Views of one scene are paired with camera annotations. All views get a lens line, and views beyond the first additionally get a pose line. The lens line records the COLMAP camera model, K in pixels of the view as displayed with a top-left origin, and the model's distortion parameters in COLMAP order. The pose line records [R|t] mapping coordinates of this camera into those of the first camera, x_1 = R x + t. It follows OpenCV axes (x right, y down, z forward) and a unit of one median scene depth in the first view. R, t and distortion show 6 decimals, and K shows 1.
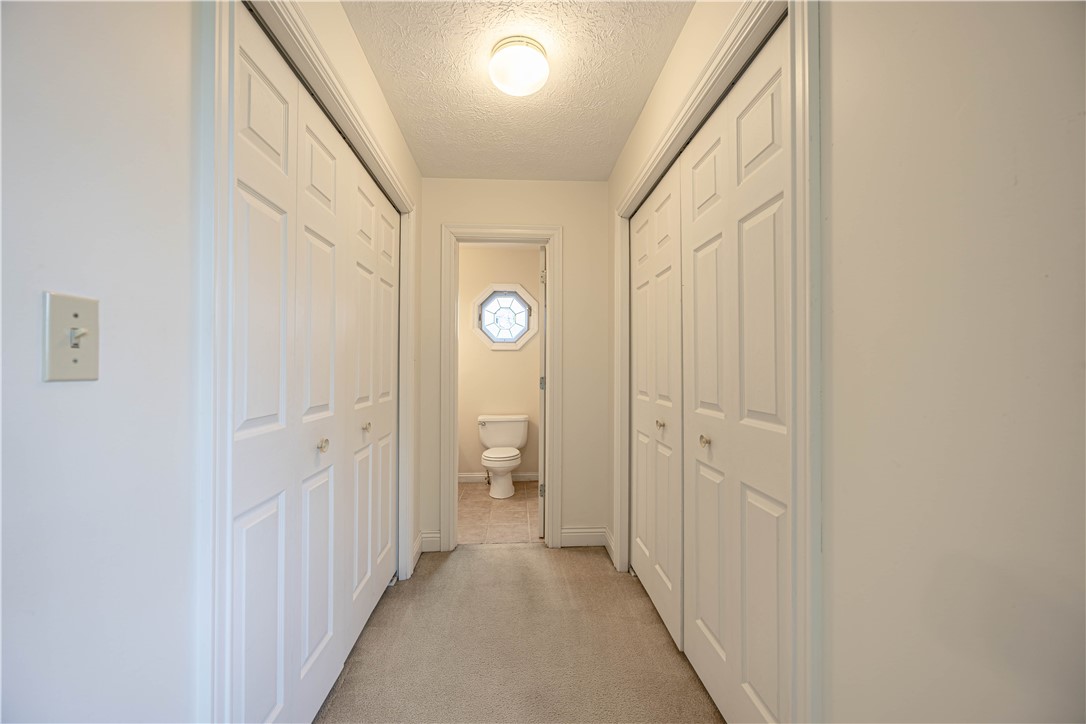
lens RADIAL K [[420.9, 0, 540.2], [0, 420.9, 364.8], [0, 0, 1]] dist [0.000146, -0.000047]
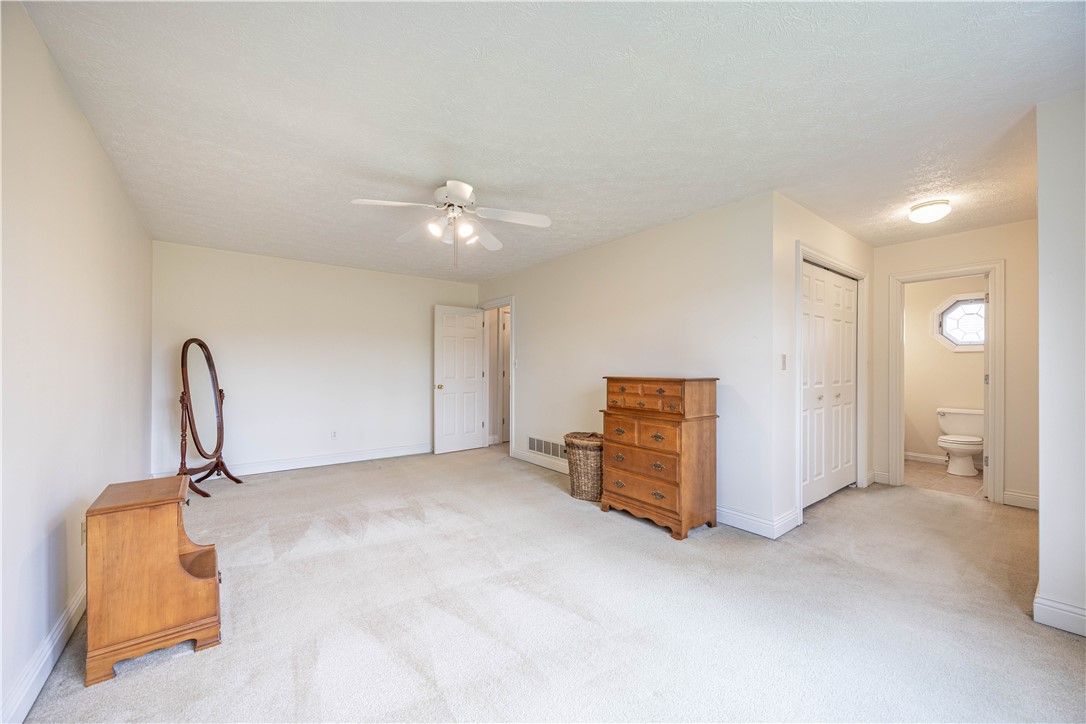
lens RADIAL K [[420.9, 0, 540.2], [0, 420.9, 364.8], [0, 0, 1]] dist [0.000146, -0.000047]
pose [[0.558275, -0.000295, -0.829656, 0.331267], [0.004041, 0.999989, 0.002363, -0.011296], [0.829646, -0.004672, 0.558270, -0.930704]]
